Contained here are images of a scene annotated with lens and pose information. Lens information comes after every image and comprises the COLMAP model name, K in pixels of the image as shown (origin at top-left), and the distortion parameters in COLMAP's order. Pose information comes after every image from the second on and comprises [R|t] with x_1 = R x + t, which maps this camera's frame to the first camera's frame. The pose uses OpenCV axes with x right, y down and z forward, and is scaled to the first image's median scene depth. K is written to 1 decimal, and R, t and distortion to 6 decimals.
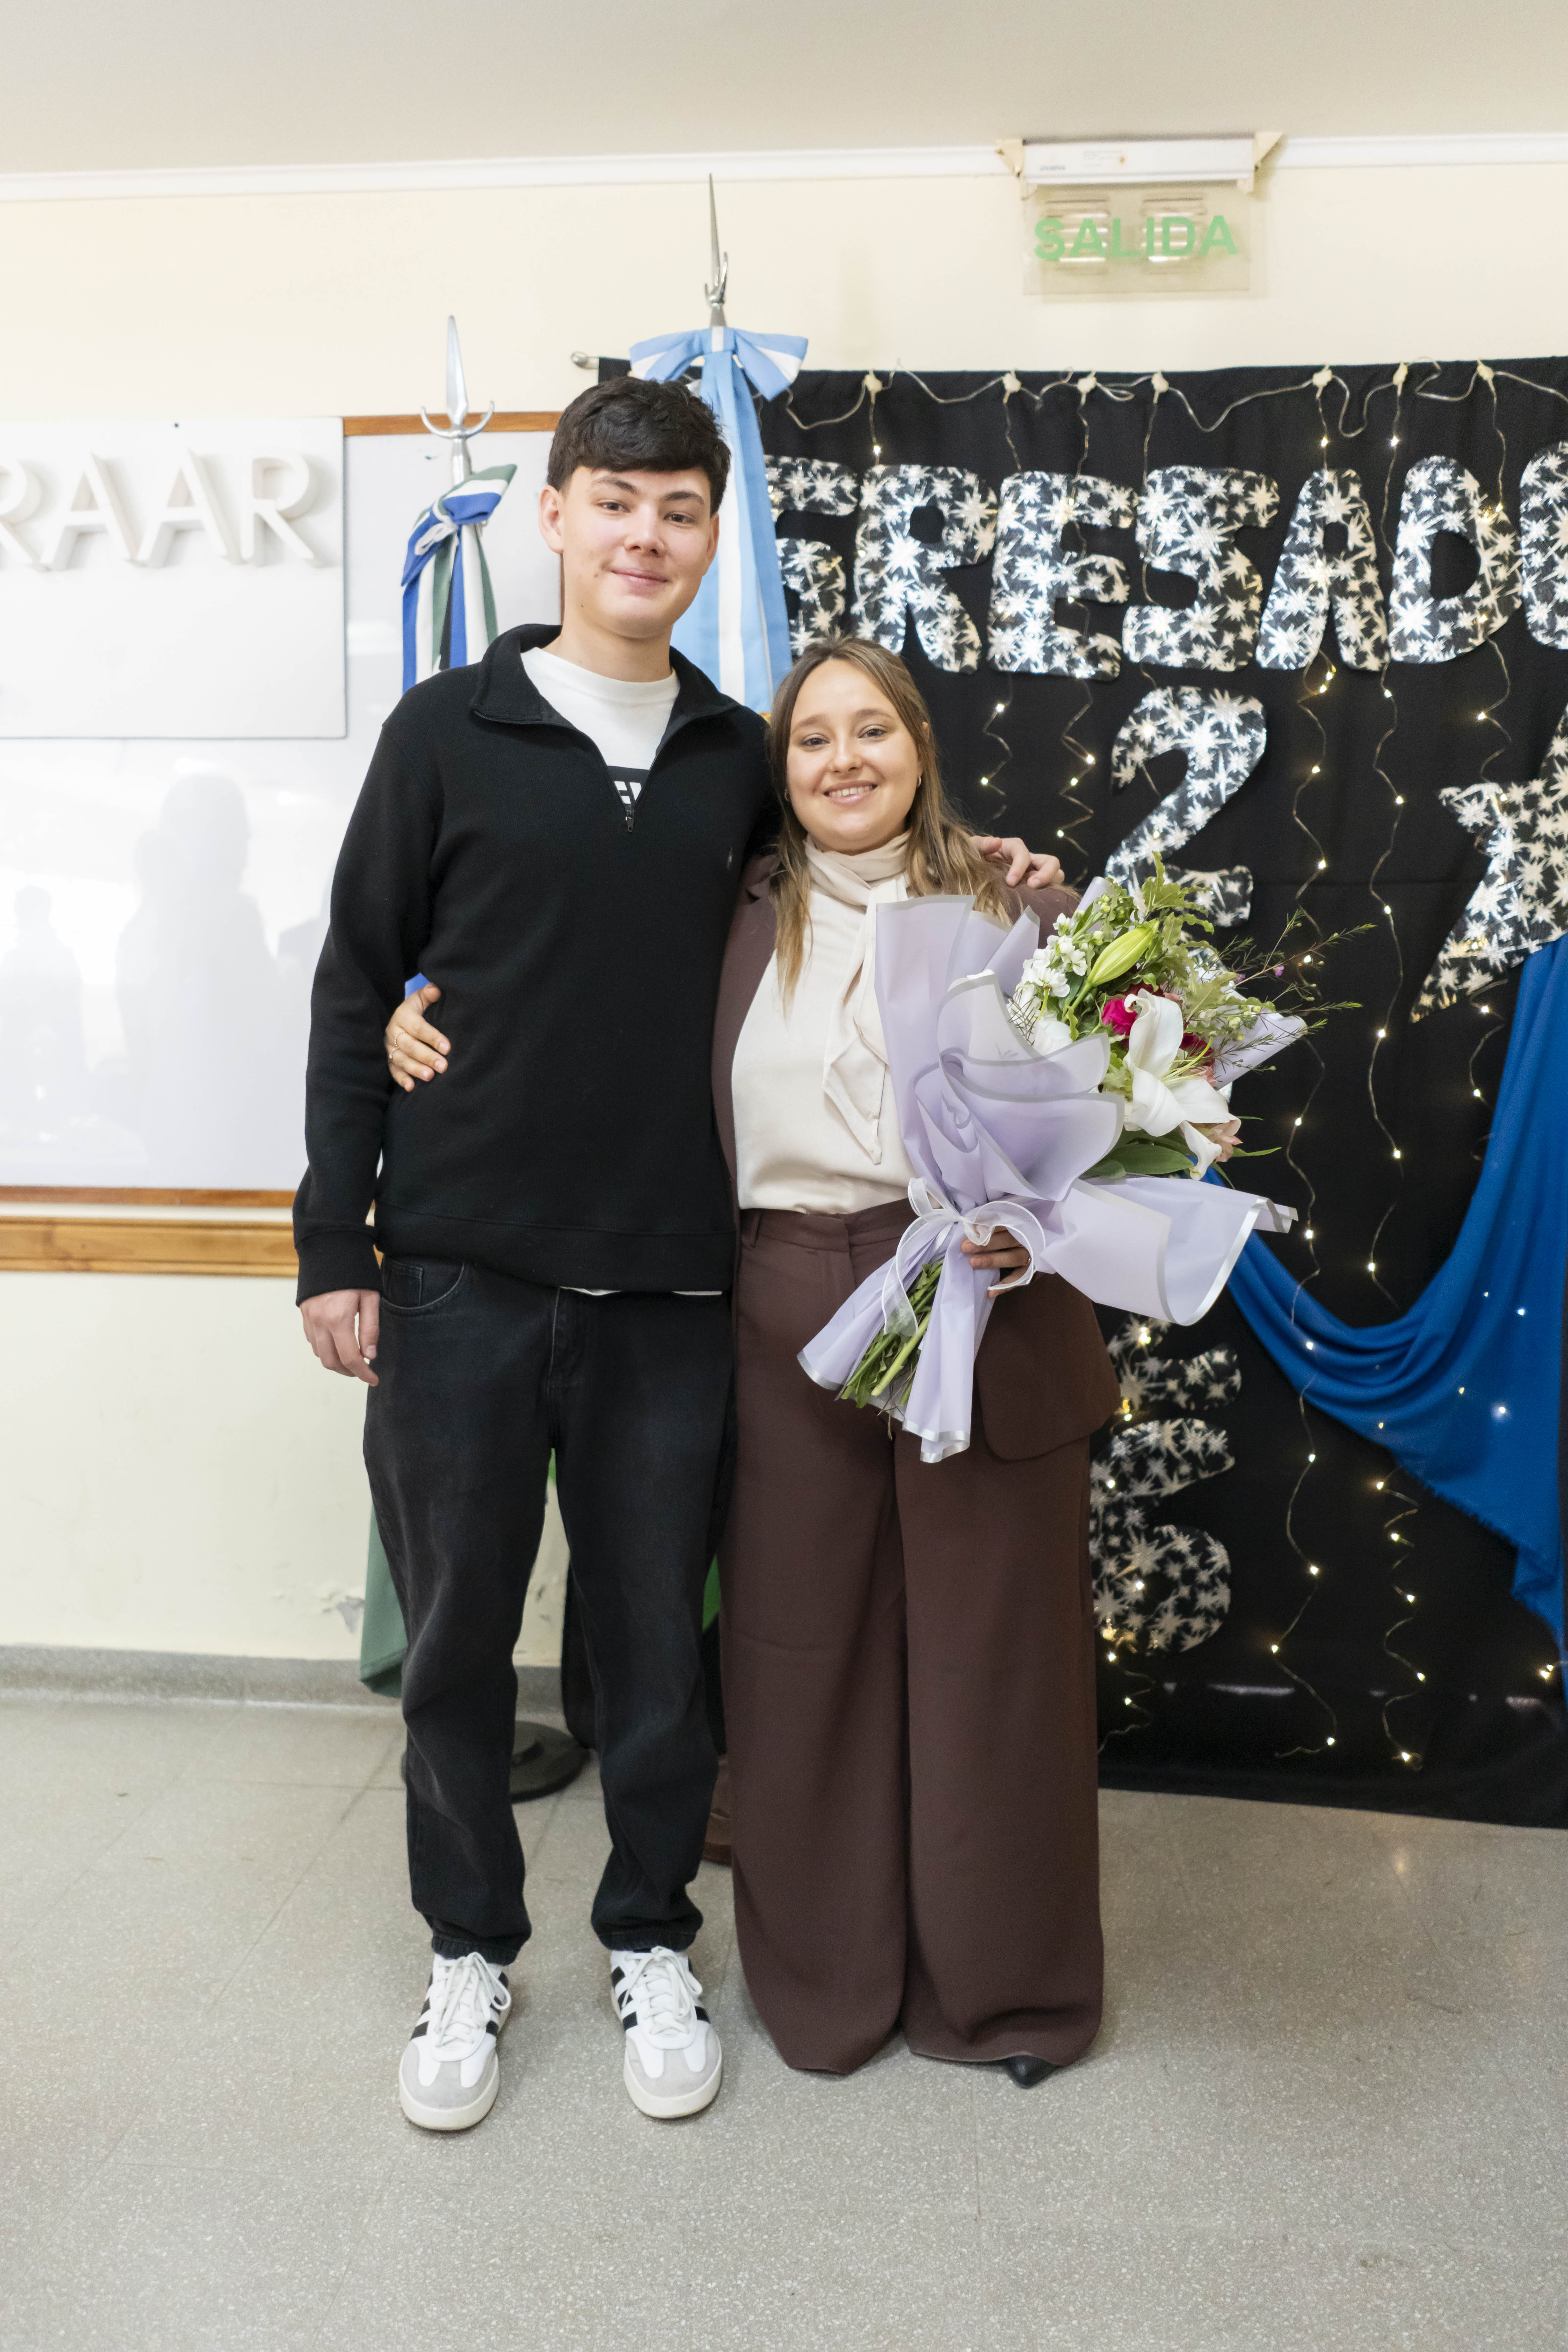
lens RADIAL K [[1778.2, 0, 780.7], [0, 1778.2, 1172.9], [0, 0, 1]] dist [-0.024472, 0.004089]
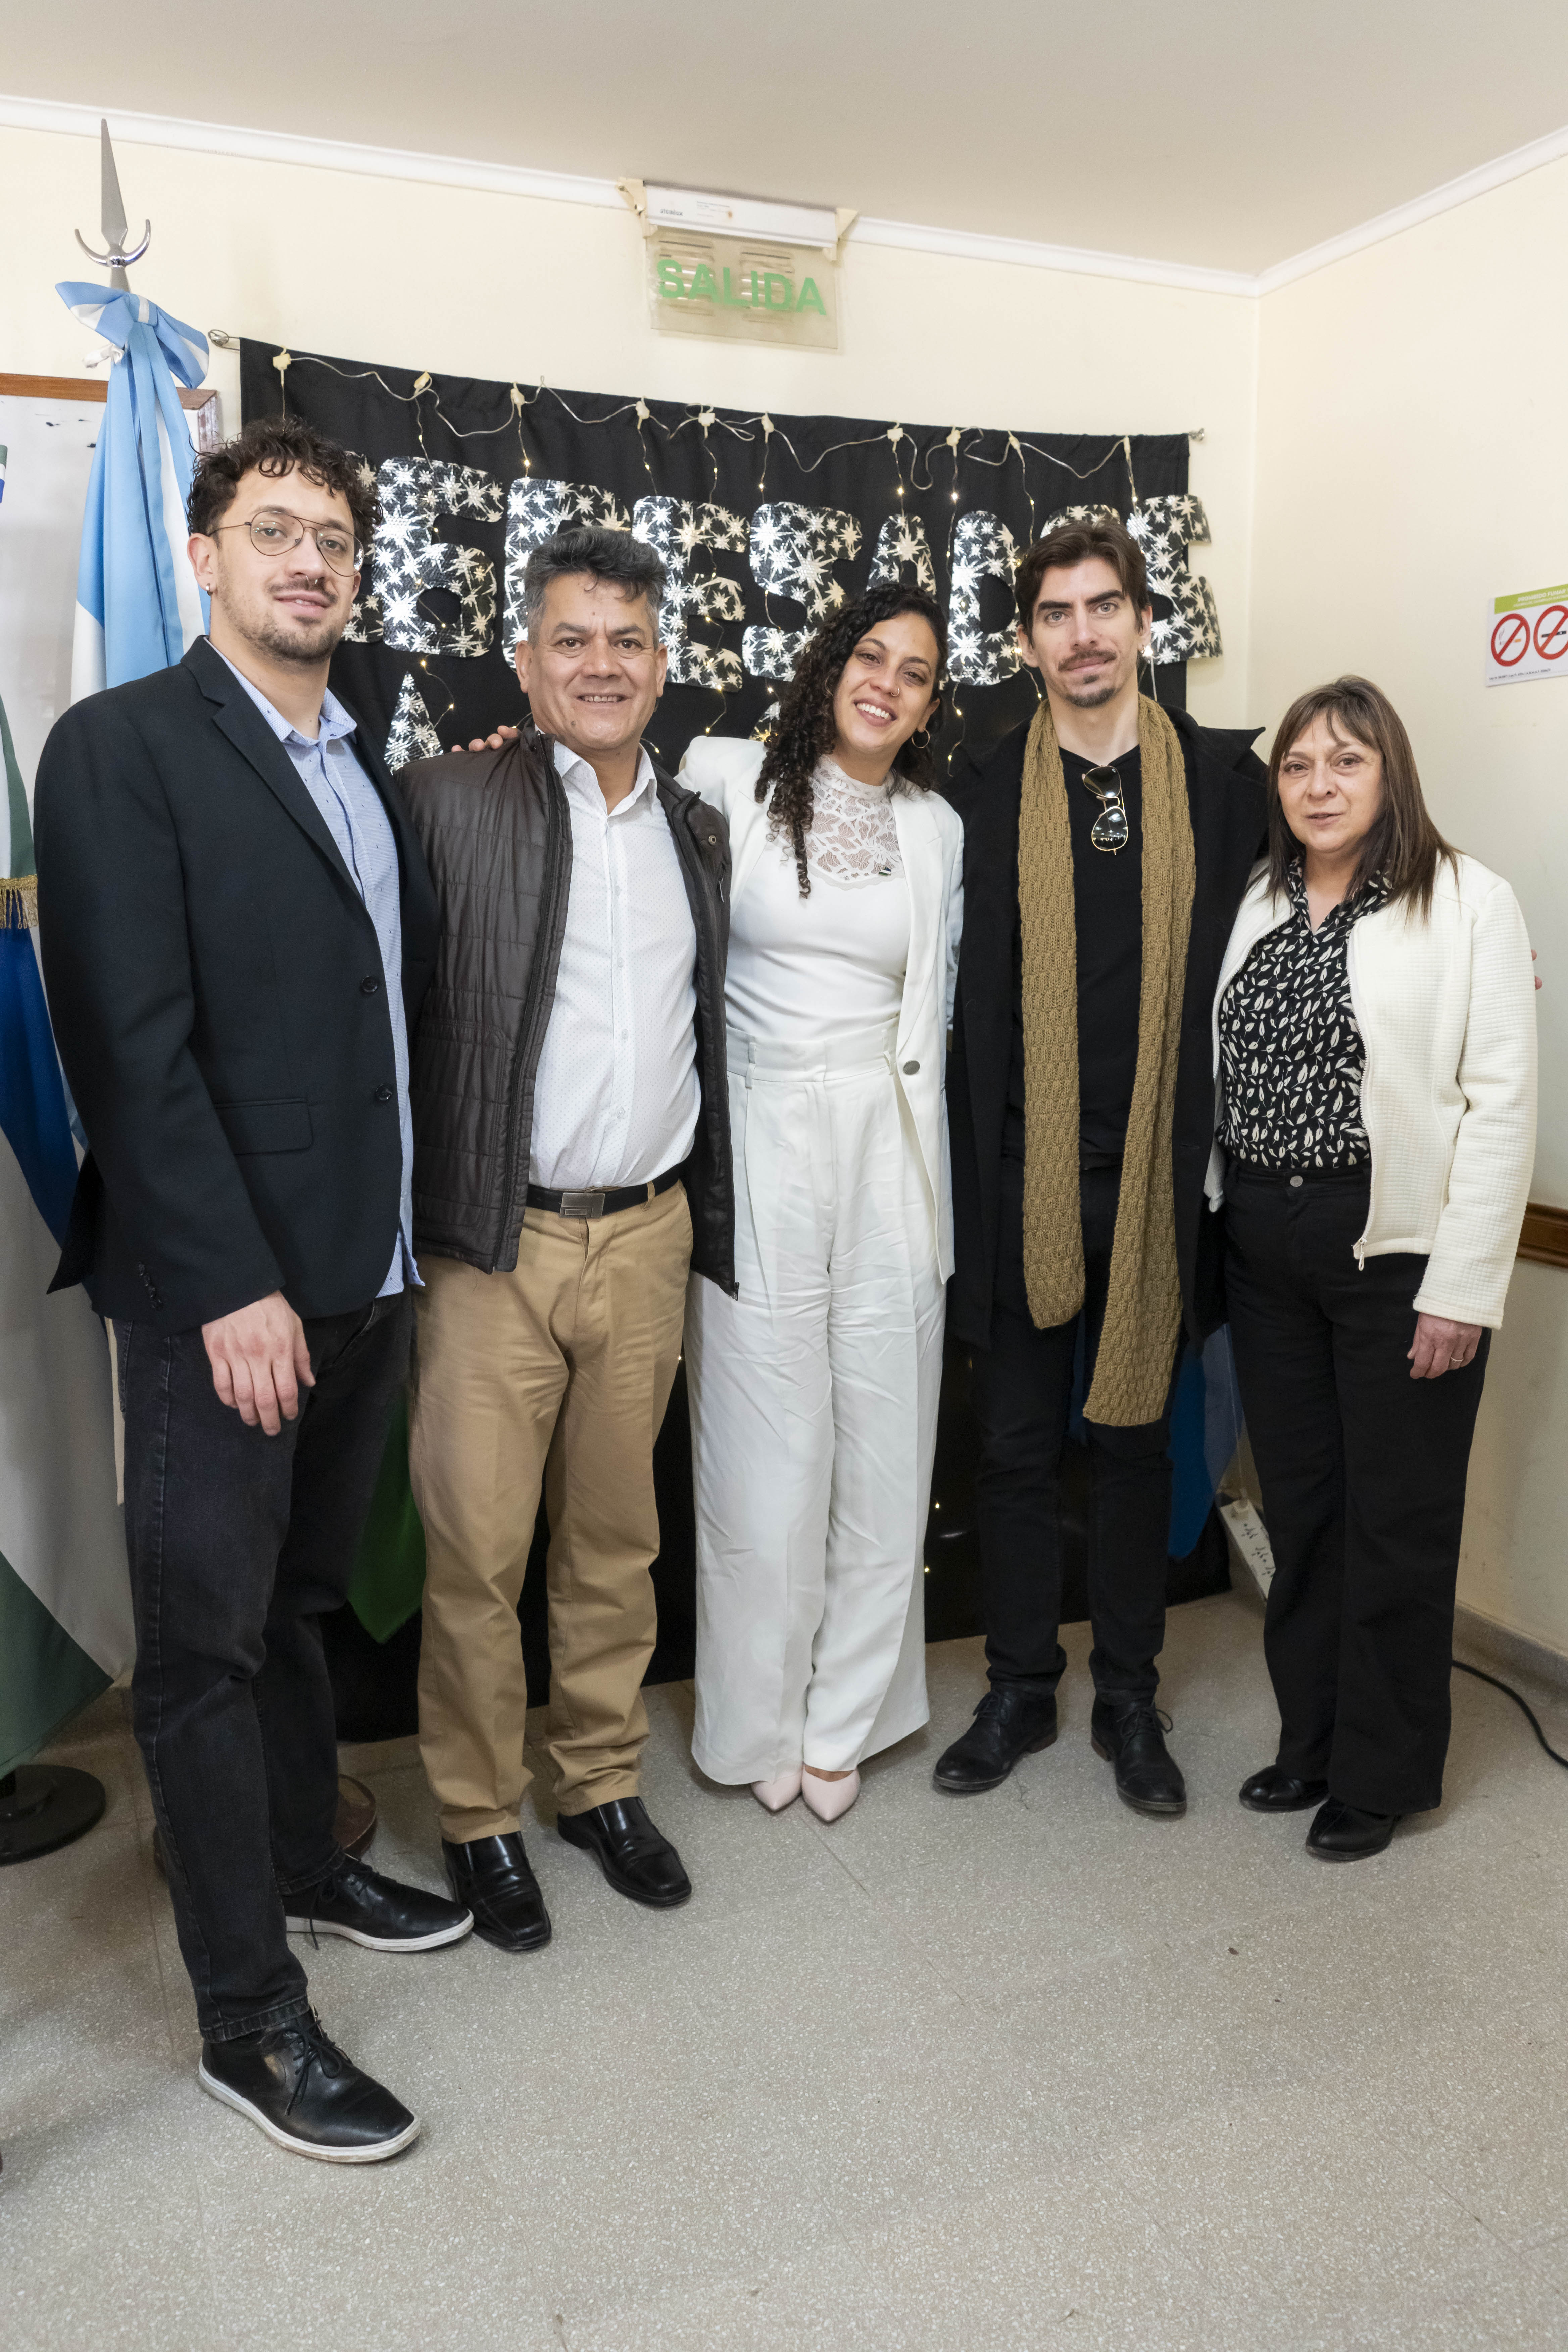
lens RADIAL K [[1778.2, 0, 755.2], [0, 1778.2, 1184.6], [0, 0, 1]] dist [-0.024472, 0.004089]
pose [[0.889121, -0.094945, 0.447715, -0.334745], [0.066288, 0.994645, 0.079289, -0.057347], [-0.452846, -0.040819, 0.890654, -0.012731]]
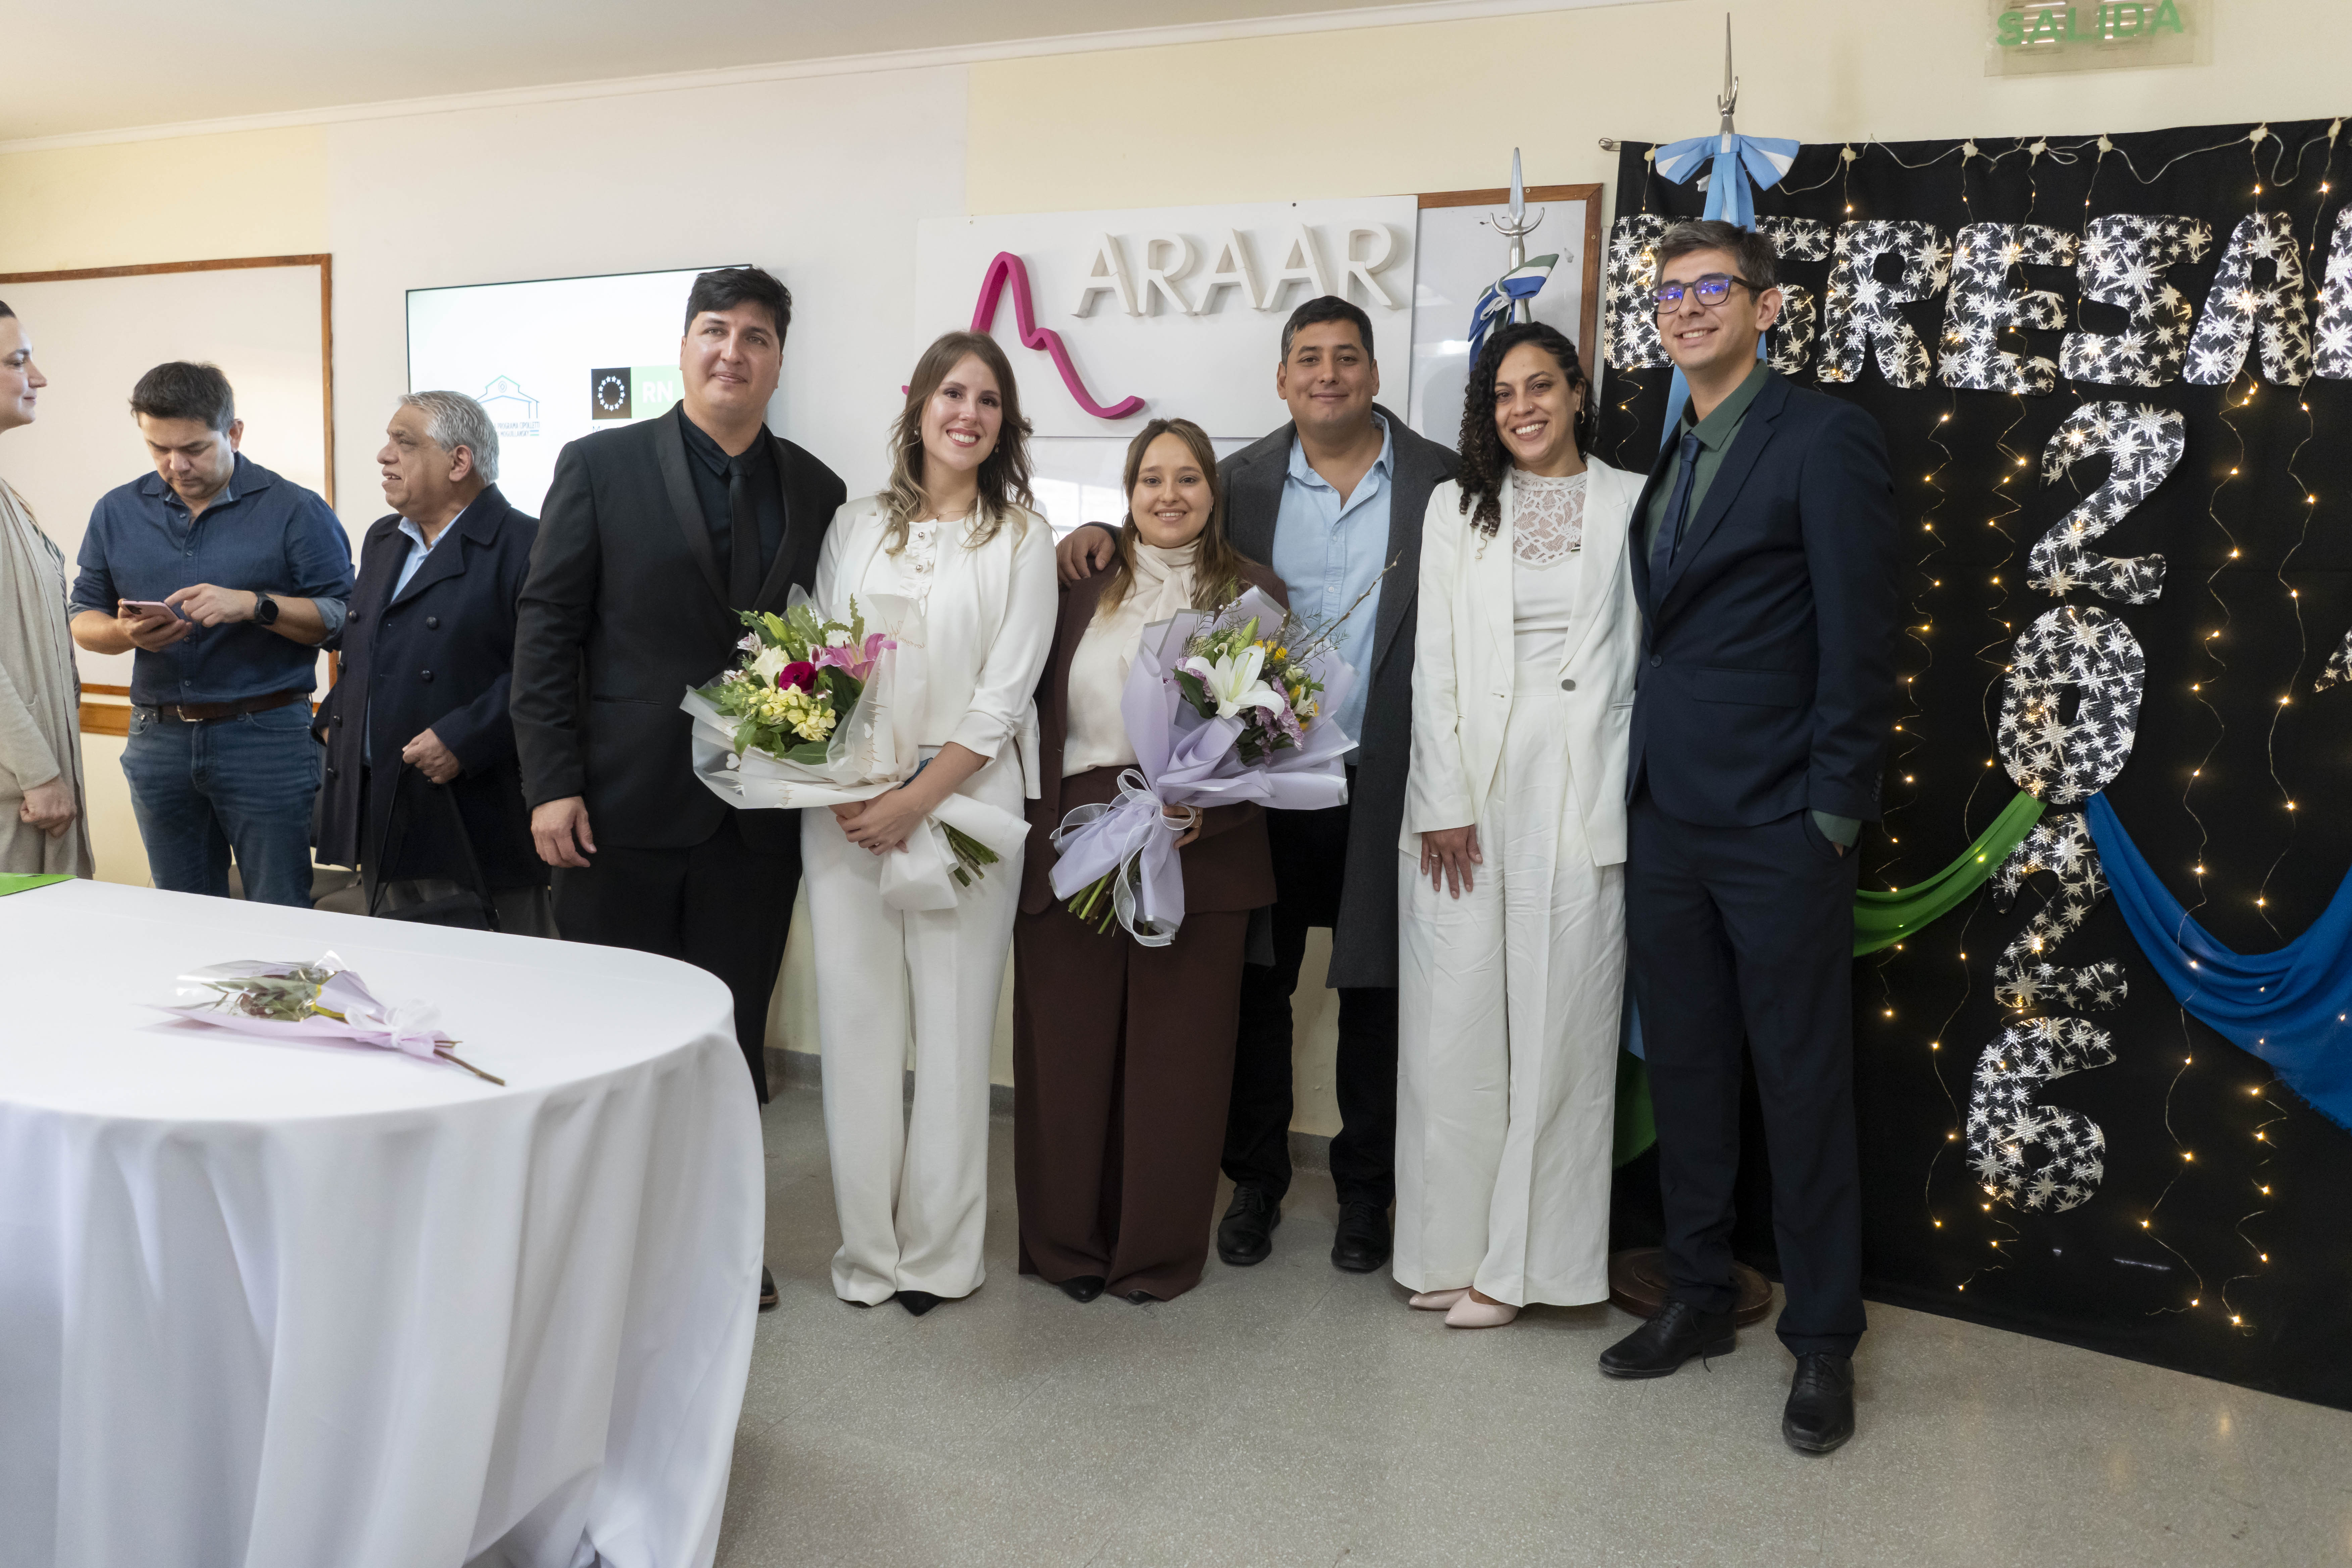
lens RADIAL K [[1778.2, 0, 1177.6], [0, 1778.2, 790.1], [0, 0, 1]] dist [-0.024472, 0.004089]
pose [[0.947572, 0.058987, -0.314051, 0.021960], [-0.053783, 0.998234, 0.025217, -0.011449], [0.314984, -0.007005, 0.949071, -0.313848]]
